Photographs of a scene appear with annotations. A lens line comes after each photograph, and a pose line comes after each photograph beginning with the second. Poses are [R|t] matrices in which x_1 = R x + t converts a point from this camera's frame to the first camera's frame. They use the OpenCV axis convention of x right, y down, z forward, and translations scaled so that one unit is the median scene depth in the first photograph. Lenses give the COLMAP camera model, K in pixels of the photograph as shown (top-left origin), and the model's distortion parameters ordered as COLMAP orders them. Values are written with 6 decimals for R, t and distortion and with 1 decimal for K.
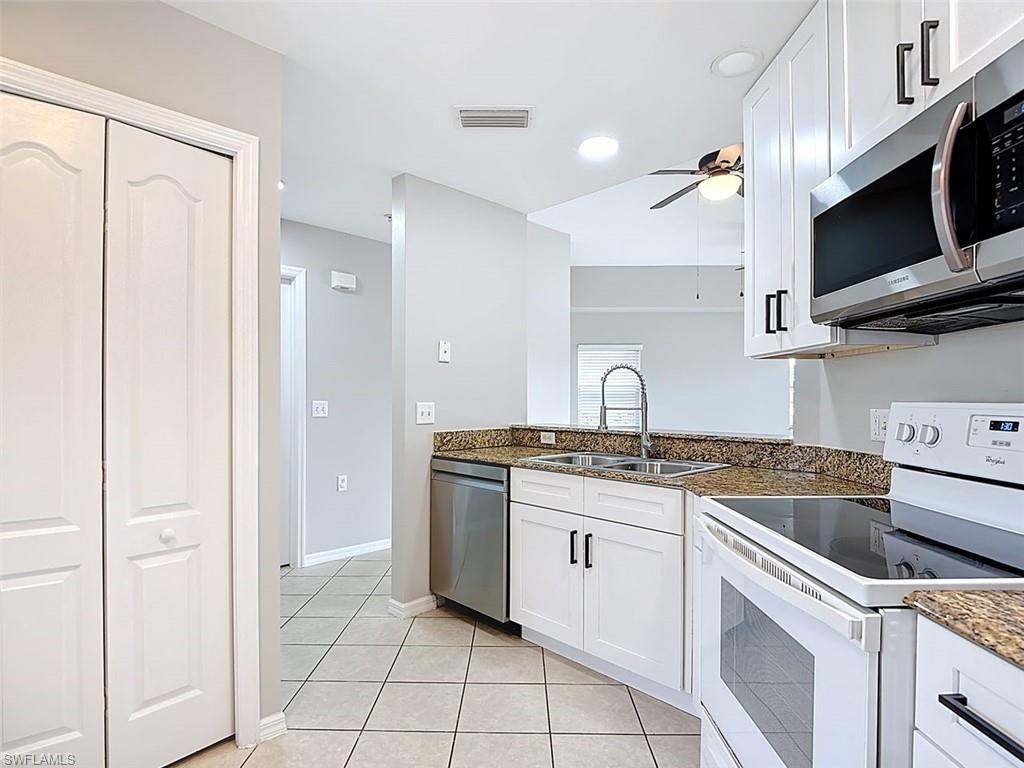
lens RADIAL K [[534.5, 0, 508.9], [0, 534.5, 394.0], [0, 0, 1]] dist [-0.016966, -0.001609]
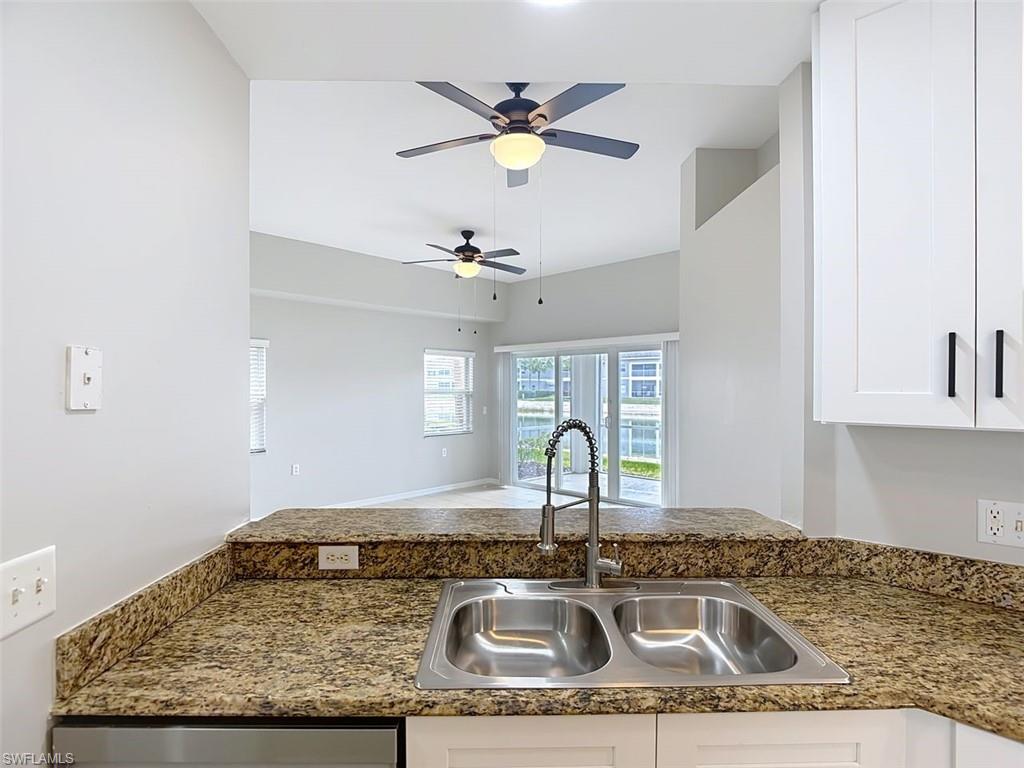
lens RADIAL K [[534.5, 0, 508.9], [0, 534.5, 394.0], [0, 0, 1]] dist [-0.016966, -0.001609]
pose [[0.680330, -0.008667, 0.732855, -0.228147], [-0.004410, 0.999864, 0.015919, -0.096798], [-0.732893, -0.014062, 0.680199, 0.744813]]
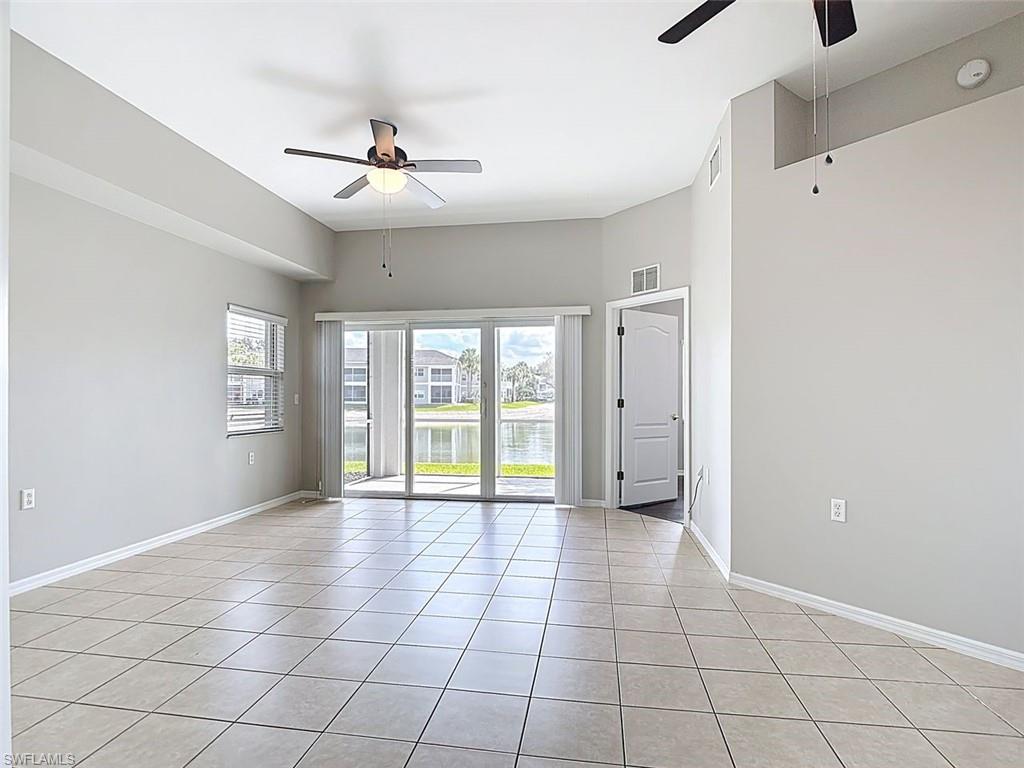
lens RADIAL K [[542.7, 0, 513.0], [0, 542.7, 400.9], [0, 0, 1]] dist [-0.017153, -0.000824]
pose [[0.138903, -0.009217, 0.990263, -0.207696], [-0.008346, 0.999910, 0.010477, 0.030963], [-0.990271, -0.009720, 0.138813, 1.770291]]
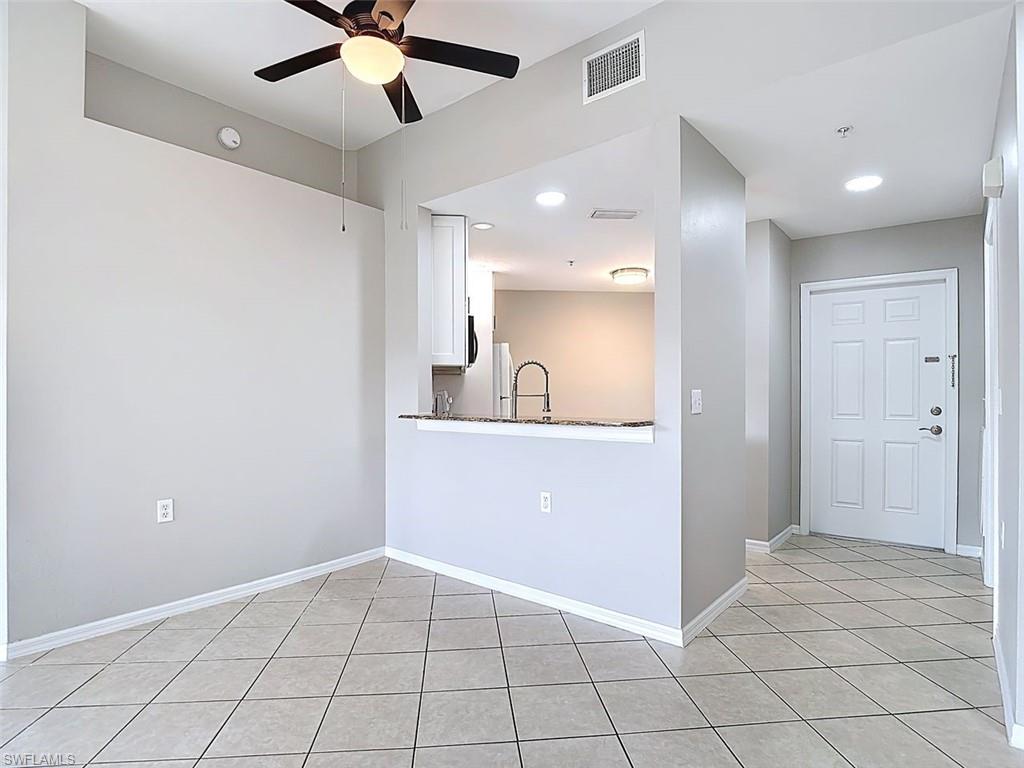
lens RADIAL K [[529.5, 0, 511.1], [0, 529.5, 404.3], [0, 0, 1]] dist [-0.003627, -0.023035]
pose [[-0.993494, 0.004536, -0.113790, 0.435863], [0.003609, 0.999959, 0.008357, 0.041142], [0.113823, 0.007892, -0.993470, 2.417930]]
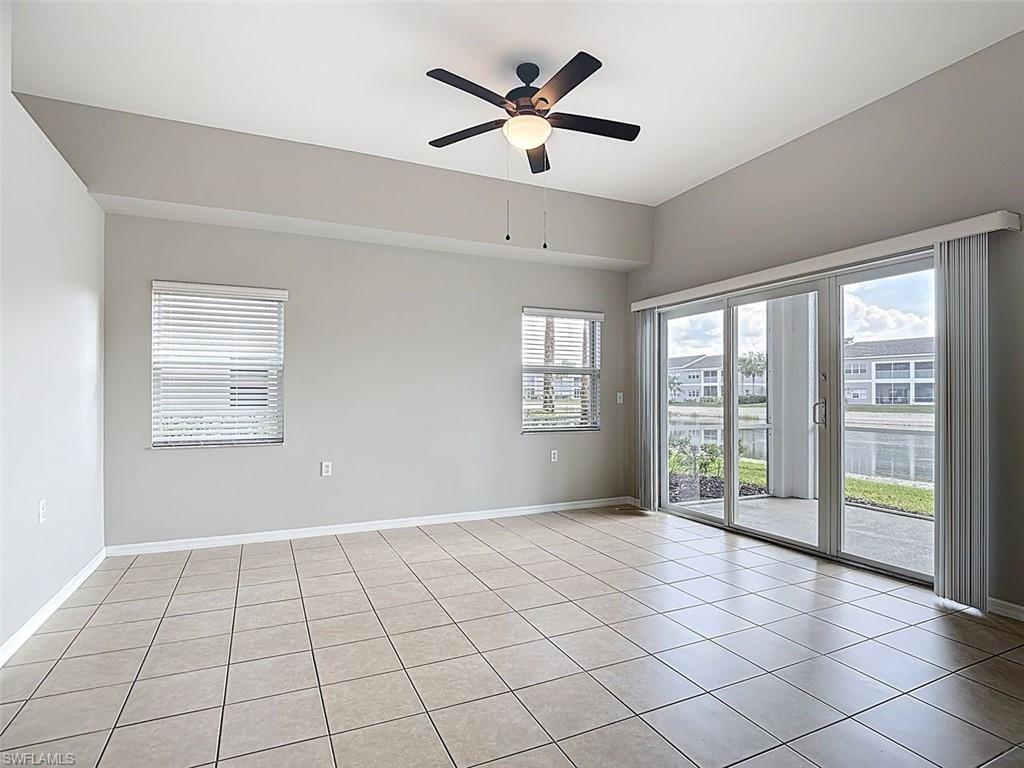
lens RADIAL K [[534.5, 0, 508.9], [0, 534.5, 394.0], [0, 0, 1]] dist [-0.016966, -0.001609]
pose [[0.903448, 0.001378, 0.428696, 0.677233], [-0.003852, 0.999981, 0.004904, 0.030085], [-0.428681, -0.006082, 0.903435, 1.244069]]
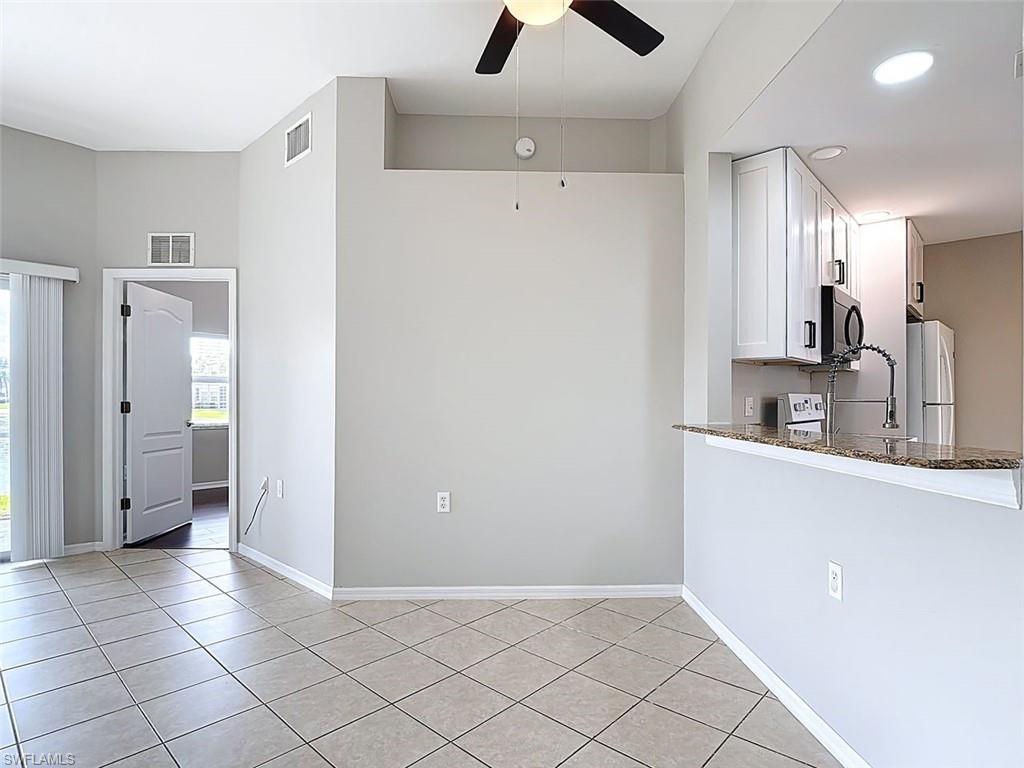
lens RADIAL K [[542.7, 0, 513.0], [0, 542.7, 400.9], [0, 0, 1]] dist [-0.017153, -0.000824]
pose [[-0.741951, -0.004274, 0.670440, 0.065885], [-0.007880, 0.999966, -0.002346, 0.036763], [-0.670408, -0.007024, -0.741960, 2.069370]]
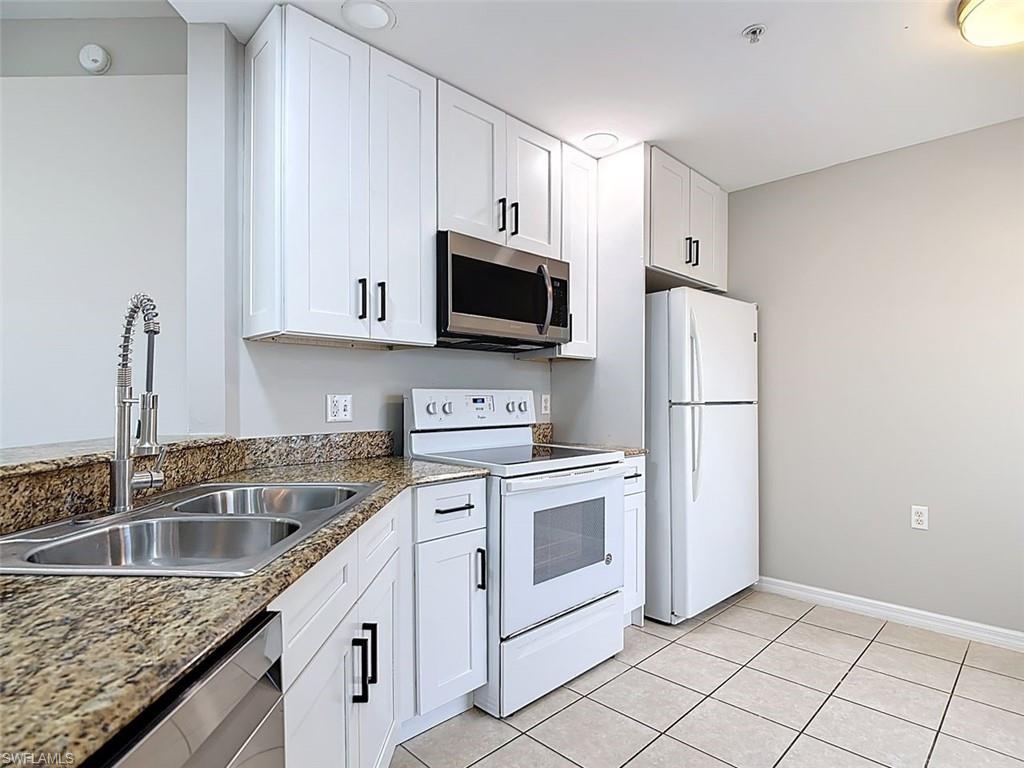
lens RADIAL K [[554.5, 0, 512.5], [0, 554.5, 401.9], [0, 0, 1]] dist [0.003325, -0.025754]
pose [[-0.719559, -0.010469, 0.694352, -0.327107], [-0.008660, 0.999944, 0.006102, 0.024714], [-0.694377, -0.001623, -0.719610, 1.197033]]
